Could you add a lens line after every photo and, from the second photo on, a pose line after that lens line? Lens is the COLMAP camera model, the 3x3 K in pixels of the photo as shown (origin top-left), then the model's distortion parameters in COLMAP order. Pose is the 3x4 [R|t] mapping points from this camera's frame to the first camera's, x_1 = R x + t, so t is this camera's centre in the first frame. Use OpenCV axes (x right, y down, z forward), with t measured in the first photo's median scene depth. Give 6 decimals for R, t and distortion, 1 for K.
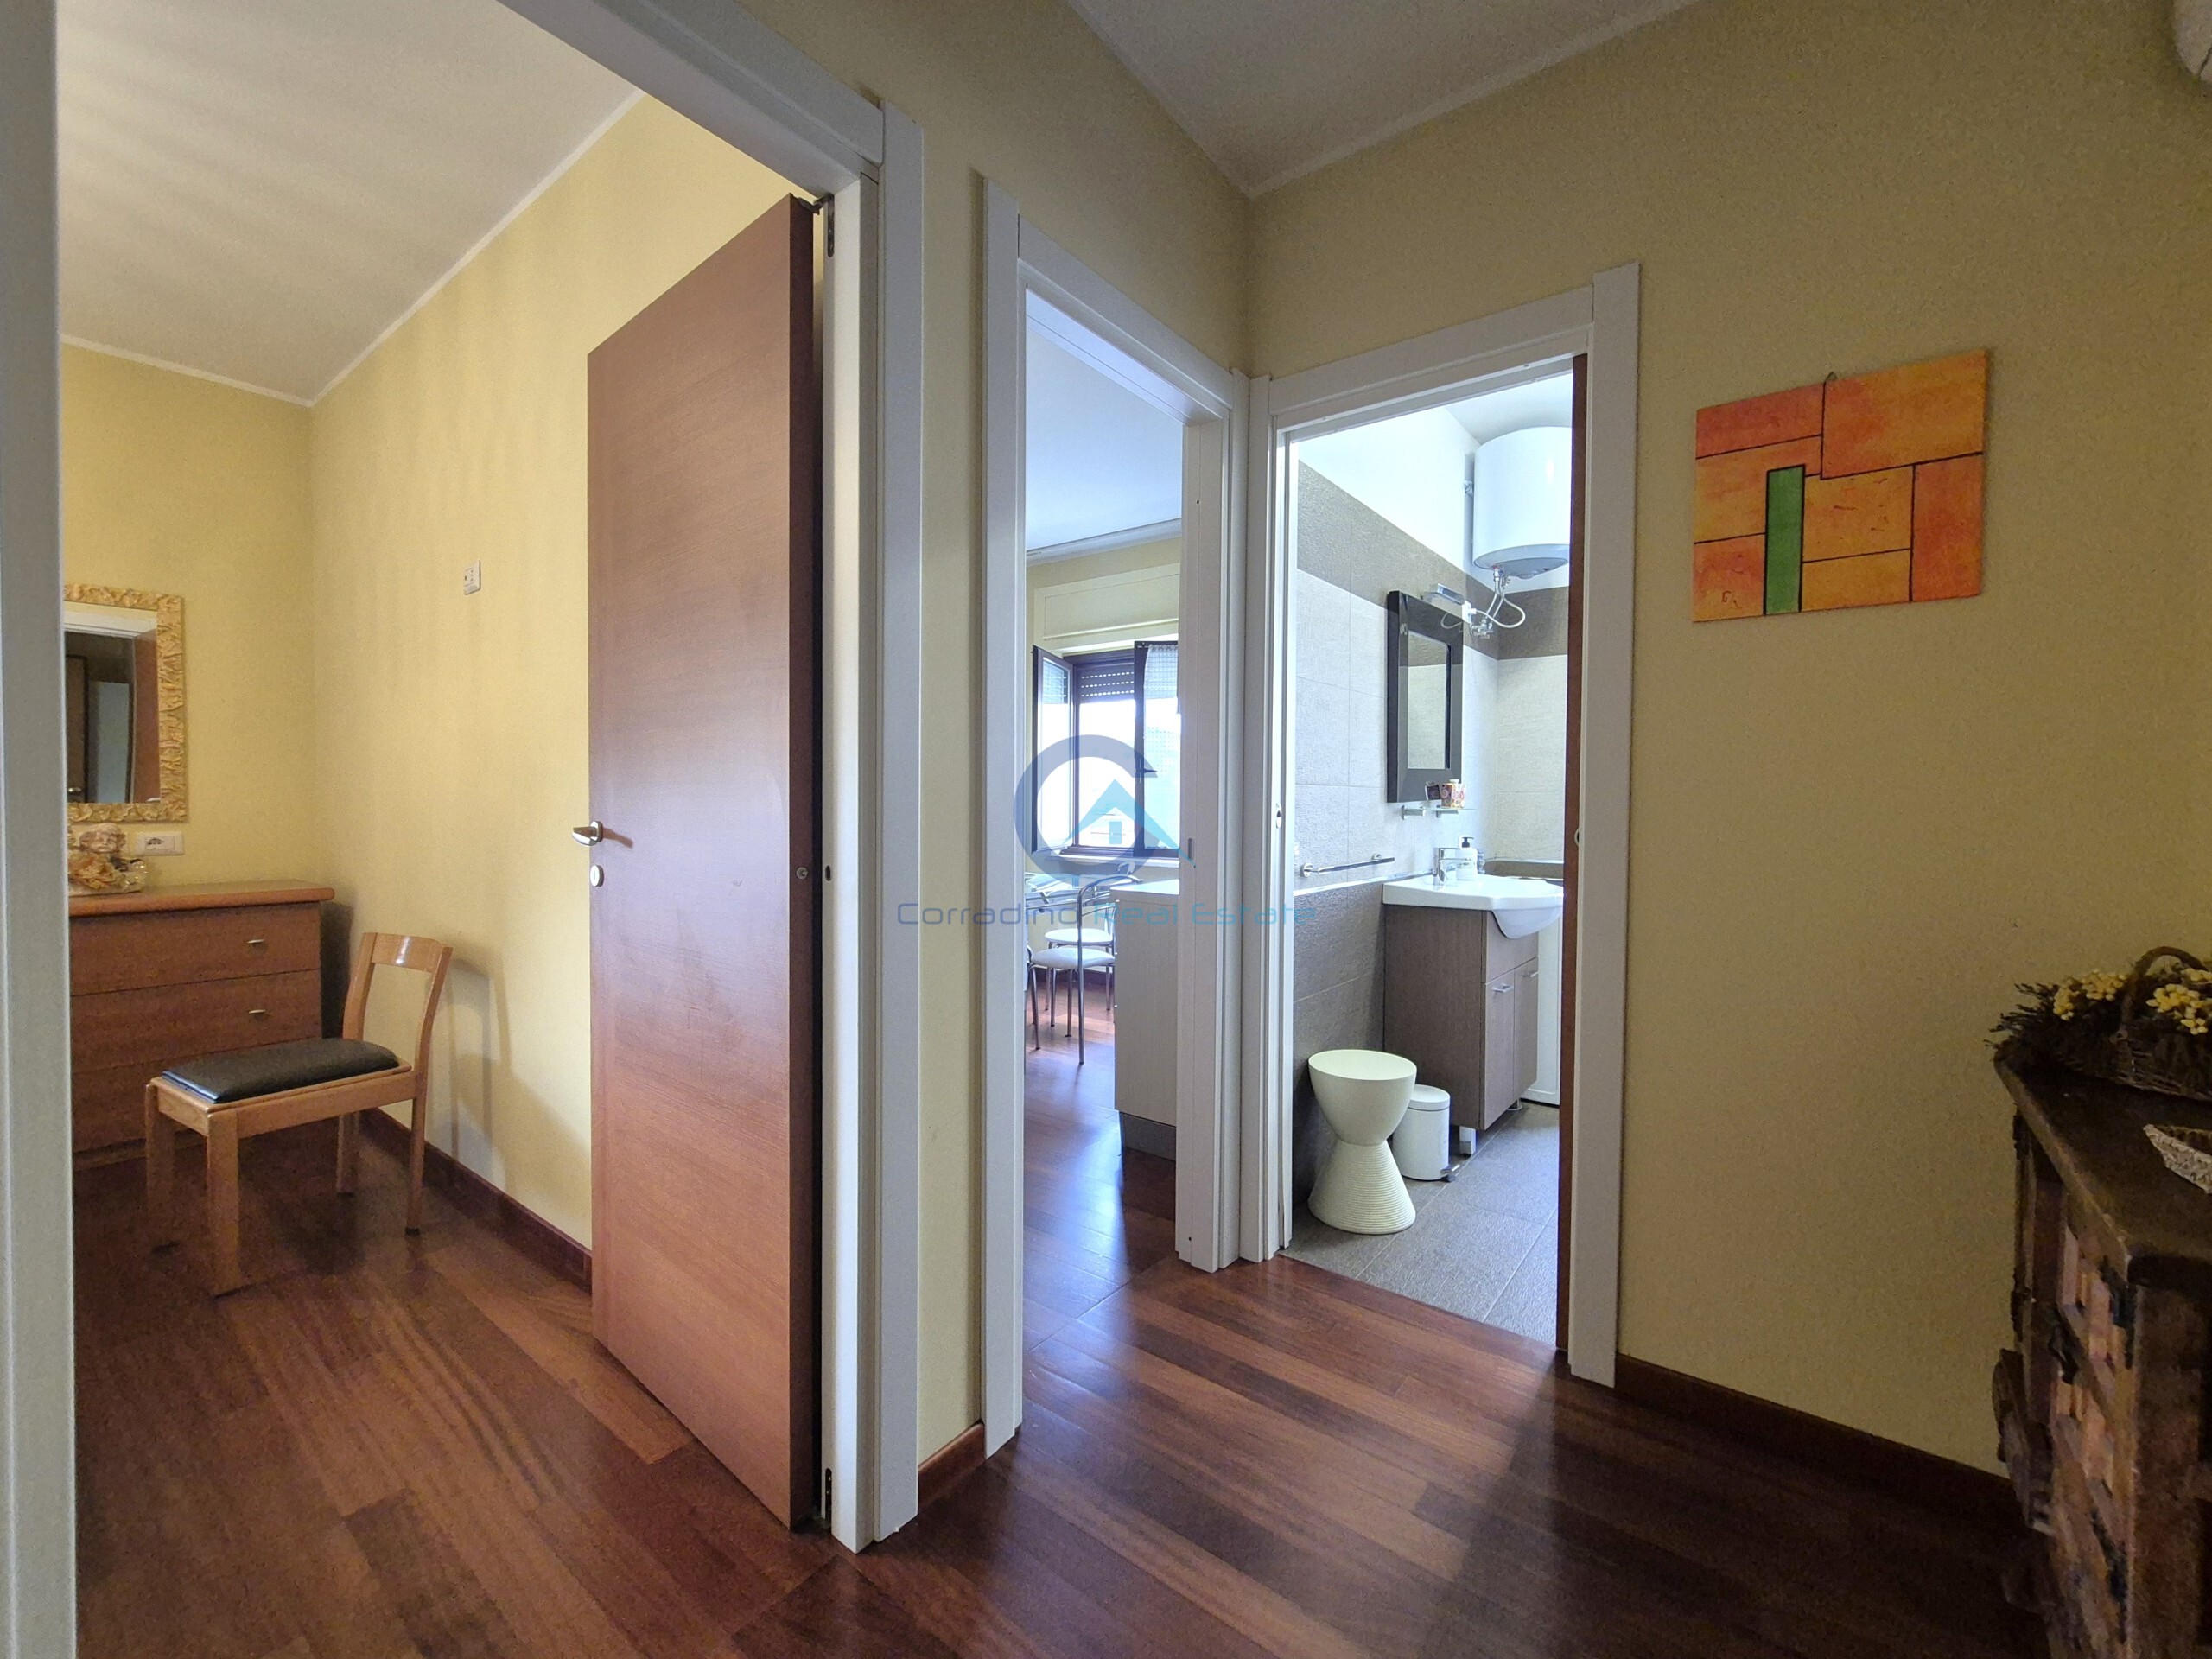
lens RADIAL K [[915.9, 0, 1105.7], [0, 915.9, 822.8], [0, 0, 1]] dist [0.002536, -0.000037]
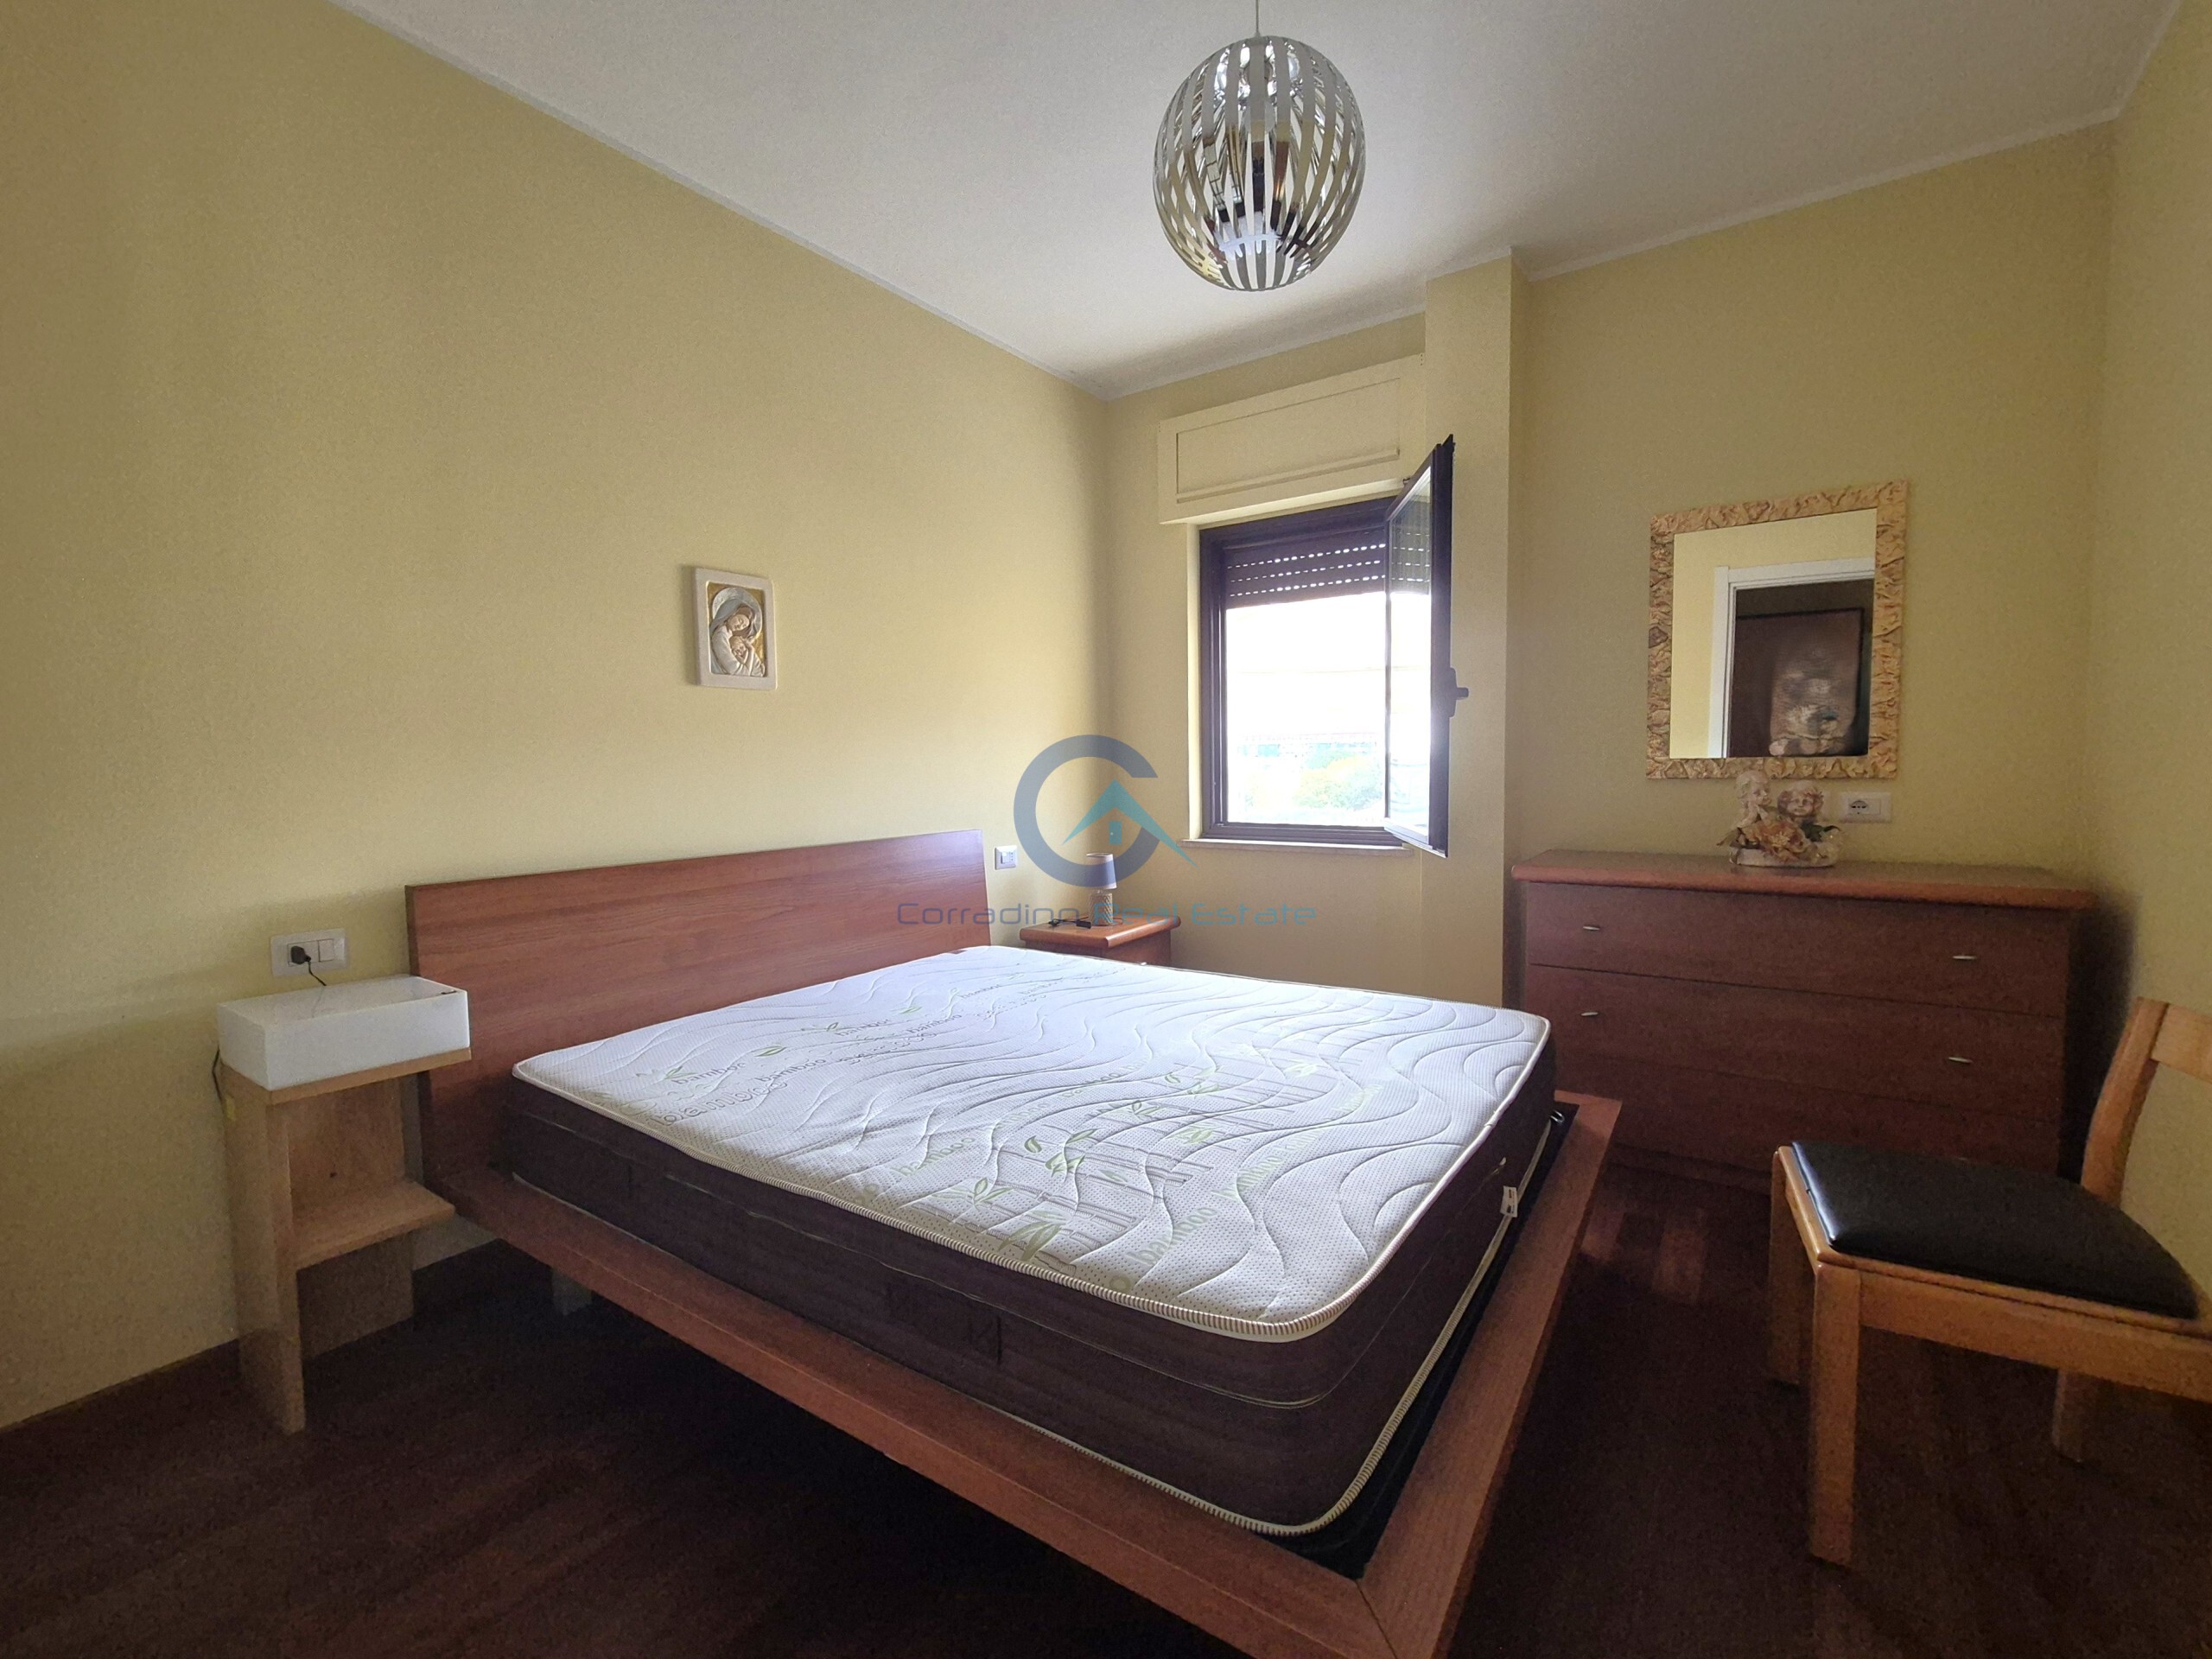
lens RADIAL K [[953.5, 0, 1128.3], [0, 953.5, 831.2], [0, 0, 1]] dist [-0.001296, -0.000404]
pose [[0.057412, 0.059684, -0.996565, -0.273105], [-0.003445, 0.998217, 0.059585, -0.003105], [0.998345, 0.000012, 0.057515, 0.350464]]
